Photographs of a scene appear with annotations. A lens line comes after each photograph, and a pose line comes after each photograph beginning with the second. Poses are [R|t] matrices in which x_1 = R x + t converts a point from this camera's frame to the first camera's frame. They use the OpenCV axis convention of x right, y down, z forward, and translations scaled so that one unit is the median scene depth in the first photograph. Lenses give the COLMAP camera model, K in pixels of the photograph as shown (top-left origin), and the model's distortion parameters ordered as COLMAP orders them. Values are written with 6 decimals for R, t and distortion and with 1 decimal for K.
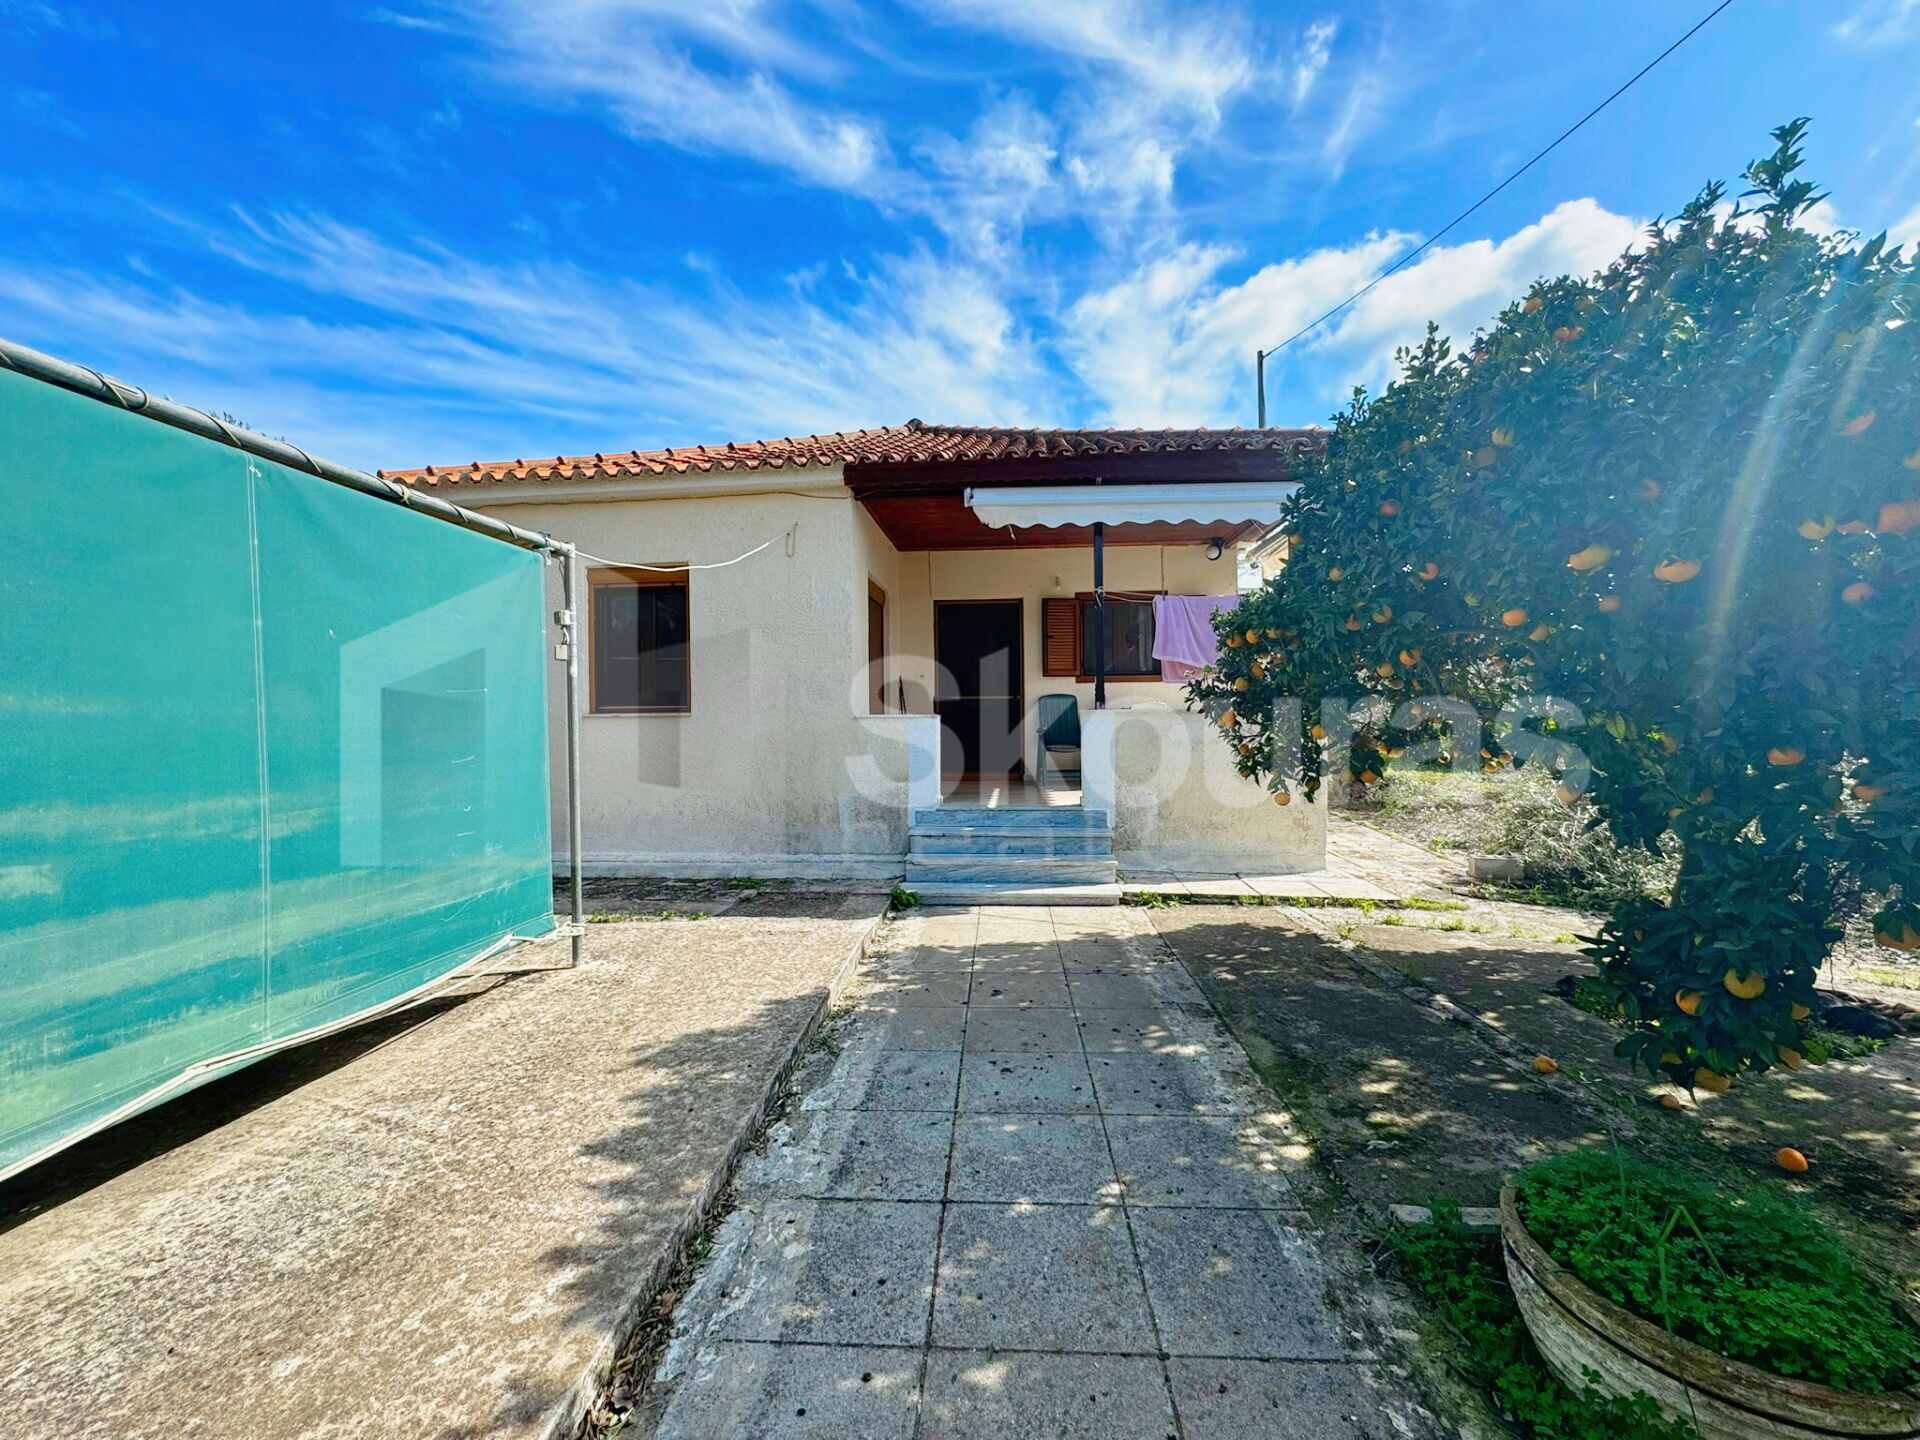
lens RADIAL K [[796.4, 0, 960.0], [0, 796.4, 720.0], [0, 0, 1]] dist [0.003138, 0.000373]
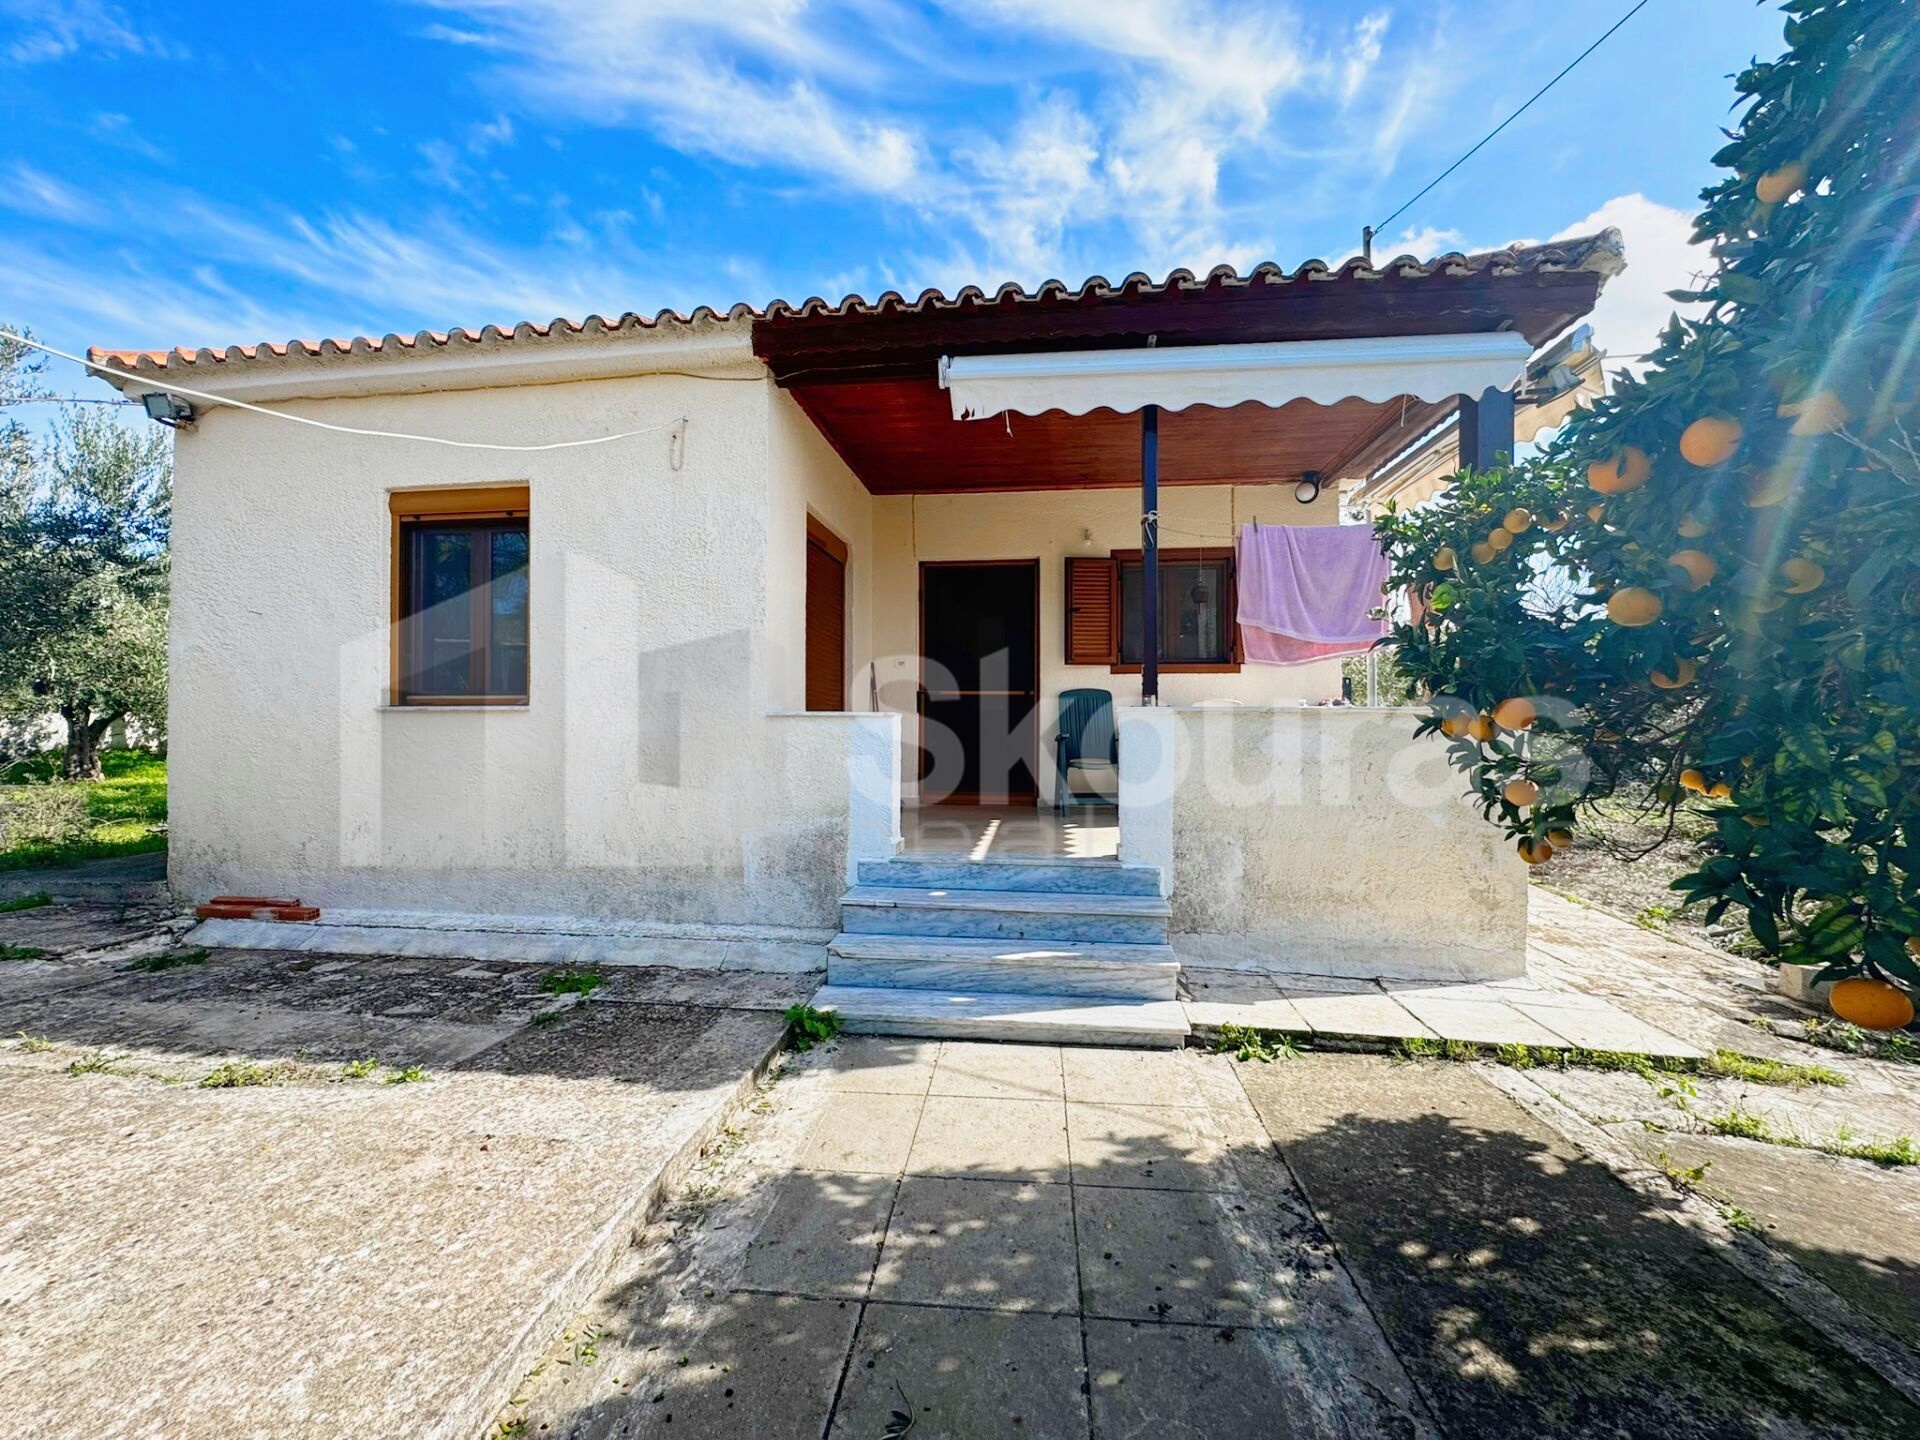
lens RADIAL K [[790.8, 0, 957.4], [0, 790.8, 730.4], [0, 0, 1]] dist [0.009446, -0.000162]
pose [[0.998890, 0.012028, -0.045545, 0.052788], [-0.011730, 0.999908, 0.006809, 0.002960], [0.045622, -0.006267, 0.998939, 0.374660]]
